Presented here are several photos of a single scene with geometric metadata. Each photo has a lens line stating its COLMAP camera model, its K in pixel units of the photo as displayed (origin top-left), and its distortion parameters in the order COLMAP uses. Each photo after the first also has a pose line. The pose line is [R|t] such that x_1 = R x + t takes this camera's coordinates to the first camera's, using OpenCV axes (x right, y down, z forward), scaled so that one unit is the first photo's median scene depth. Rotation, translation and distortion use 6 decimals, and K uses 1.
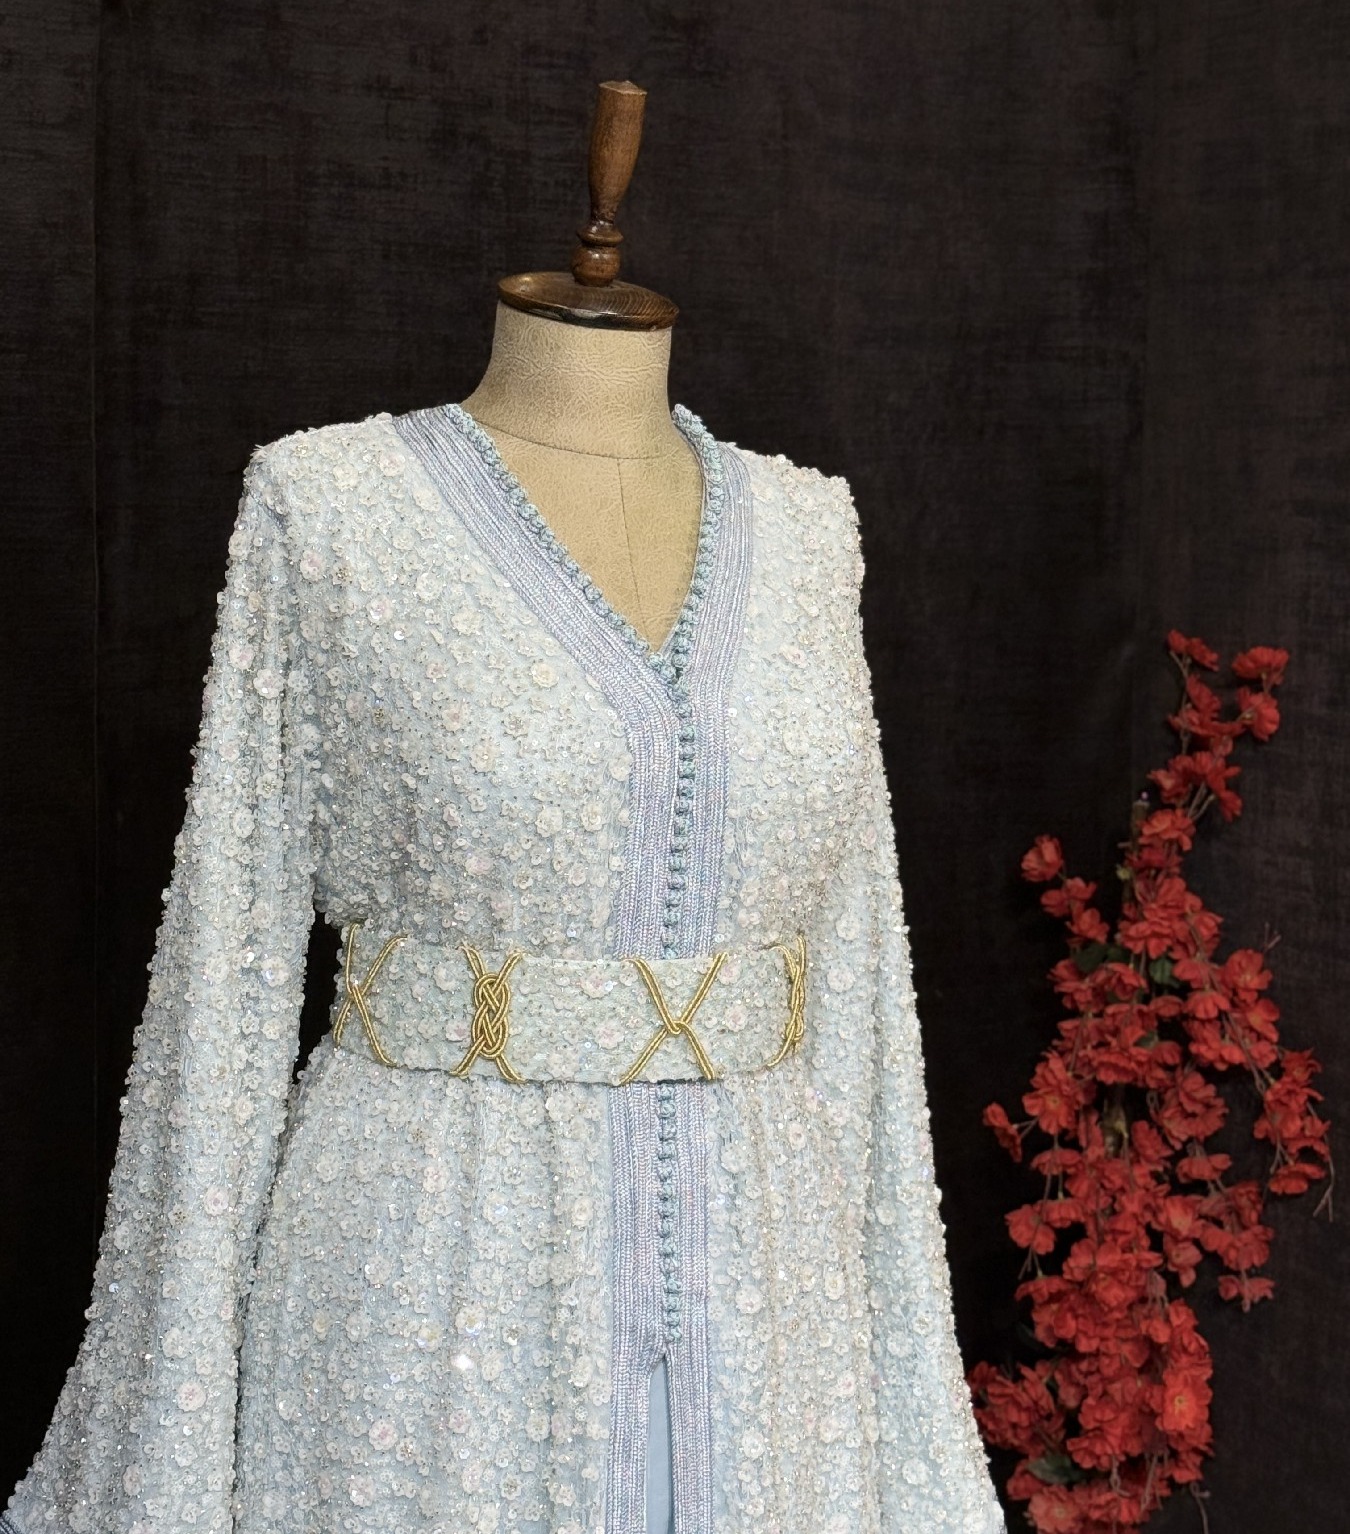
lens RADIAL K [[2919.9, 0, 679.6], [0, 2919.9, 771.4], [0, 0, 1]] dist [0.150815, 0.000000]
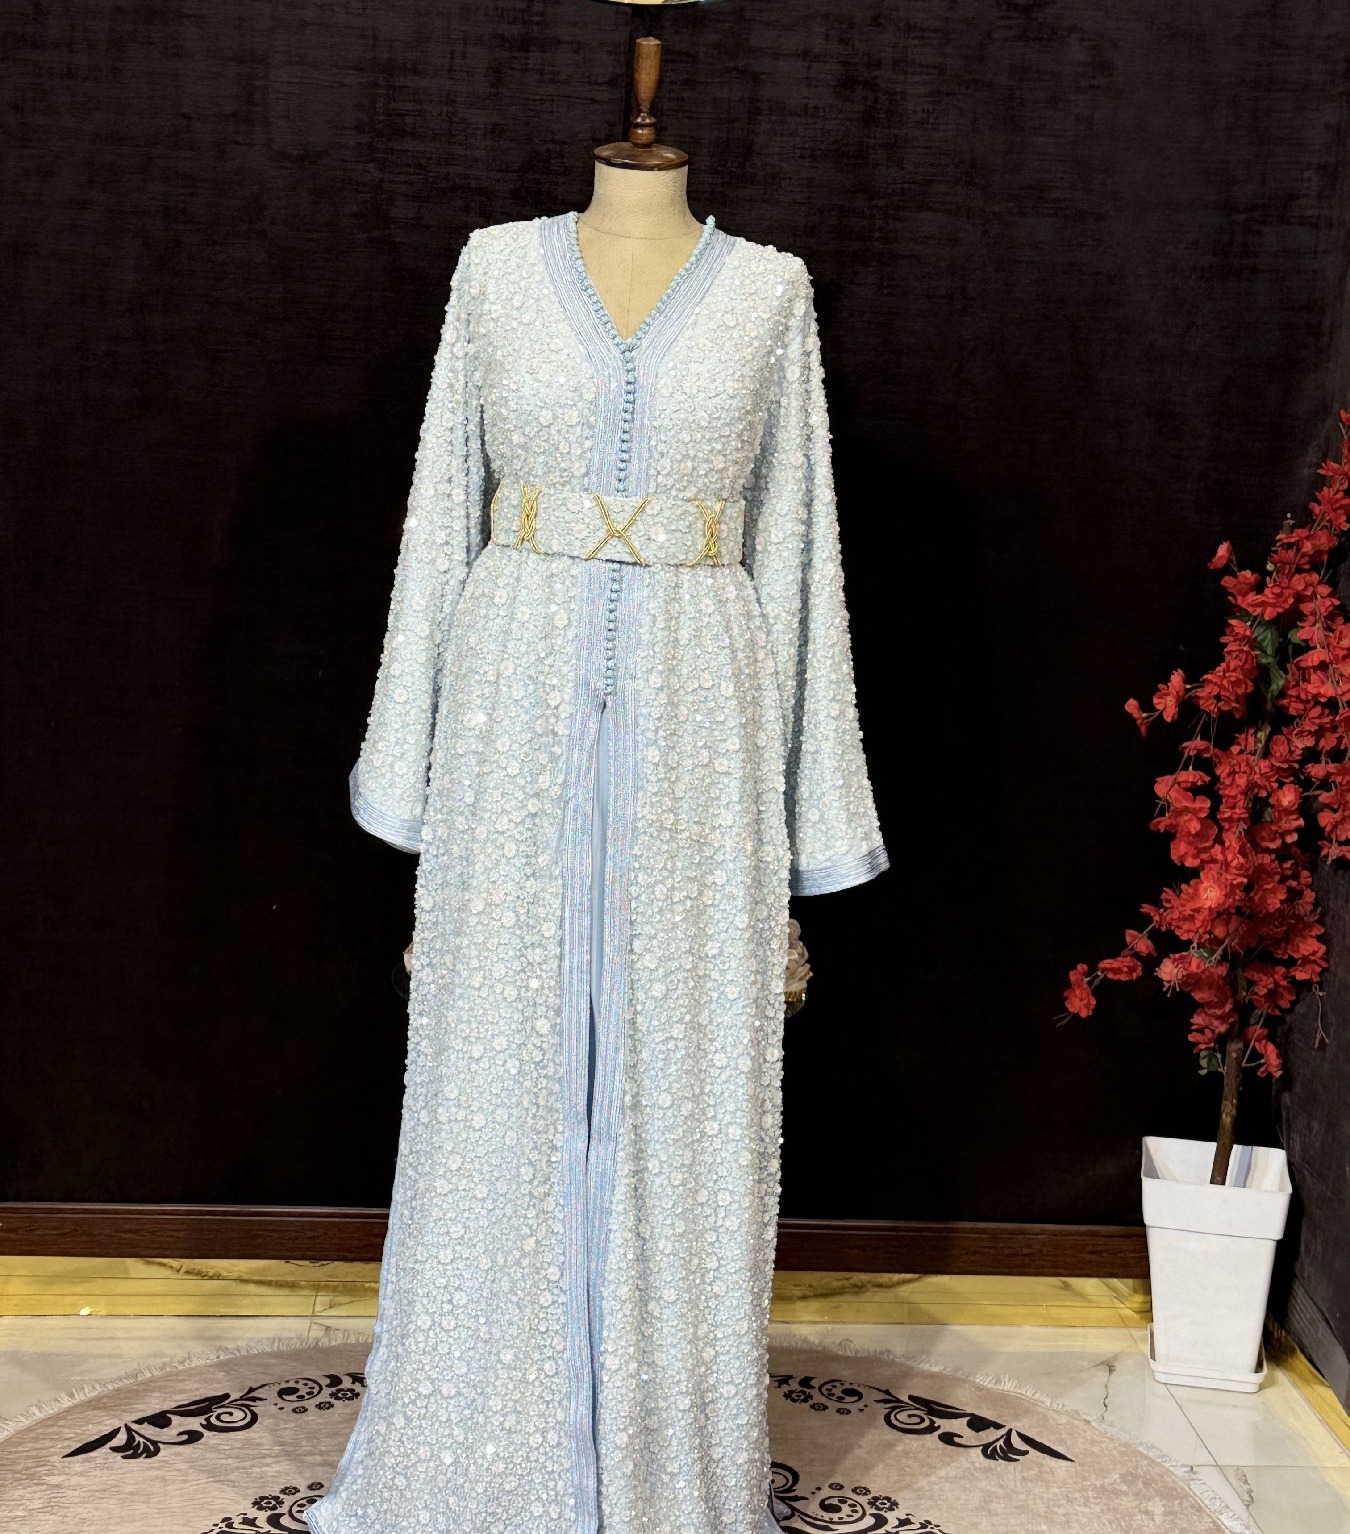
lens RADIAL K [[2294.1, 0, 676.2], [0, 2294.1, 761.4], [0, 0, 1]] dist [0.087483, 0.000000]
pose [[0.879638, 0.106105, -0.463658, 0.490731], [-0.081632, 0.994015, 0.072603, 0.080707], [0.468586, -0.026015, 0.883035, -0.217957]]
